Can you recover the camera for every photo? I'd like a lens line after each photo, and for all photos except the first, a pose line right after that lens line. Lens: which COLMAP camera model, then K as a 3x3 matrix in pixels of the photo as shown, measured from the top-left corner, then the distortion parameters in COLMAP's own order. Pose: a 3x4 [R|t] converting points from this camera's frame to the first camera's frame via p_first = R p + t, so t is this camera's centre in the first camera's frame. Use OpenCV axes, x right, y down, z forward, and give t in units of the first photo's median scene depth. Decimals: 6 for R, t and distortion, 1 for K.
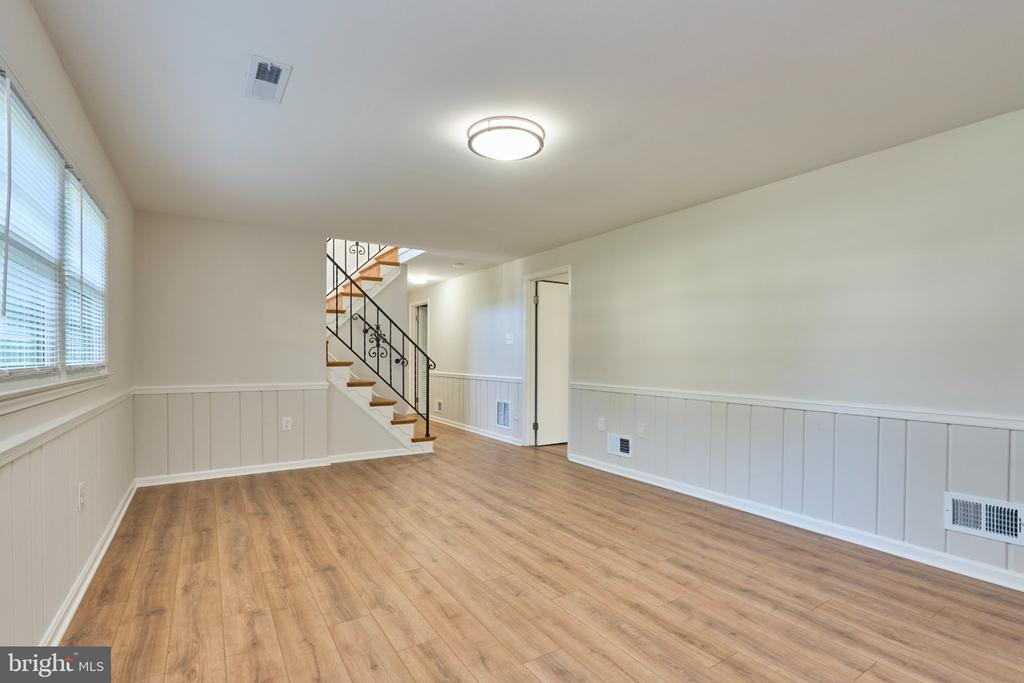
lens RADIAL K [[479.8, 0, 512.0], [0, 479.8, 341.5], [0, 0, 1]] dist [-0.012346, -0.000074]
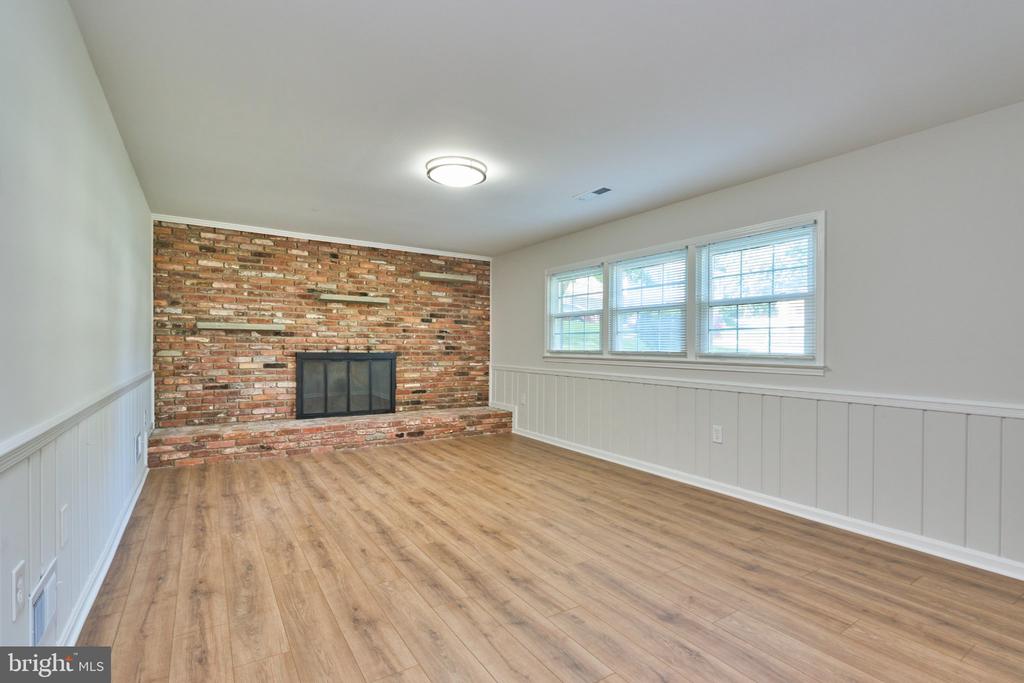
lens RADIAL K [[479.8, 0, 512.0], [0, 479.8, 341.5], [0, 0, 1]] dist [-0.012346, -0.000074]
pose [[-0.999807, -0.017571, -0.008793, -0.140072], [-0.017183, 0.998953, -0.042408, 0.066834], [0.009529, -0.042249, -0.999062, 2.129793]]
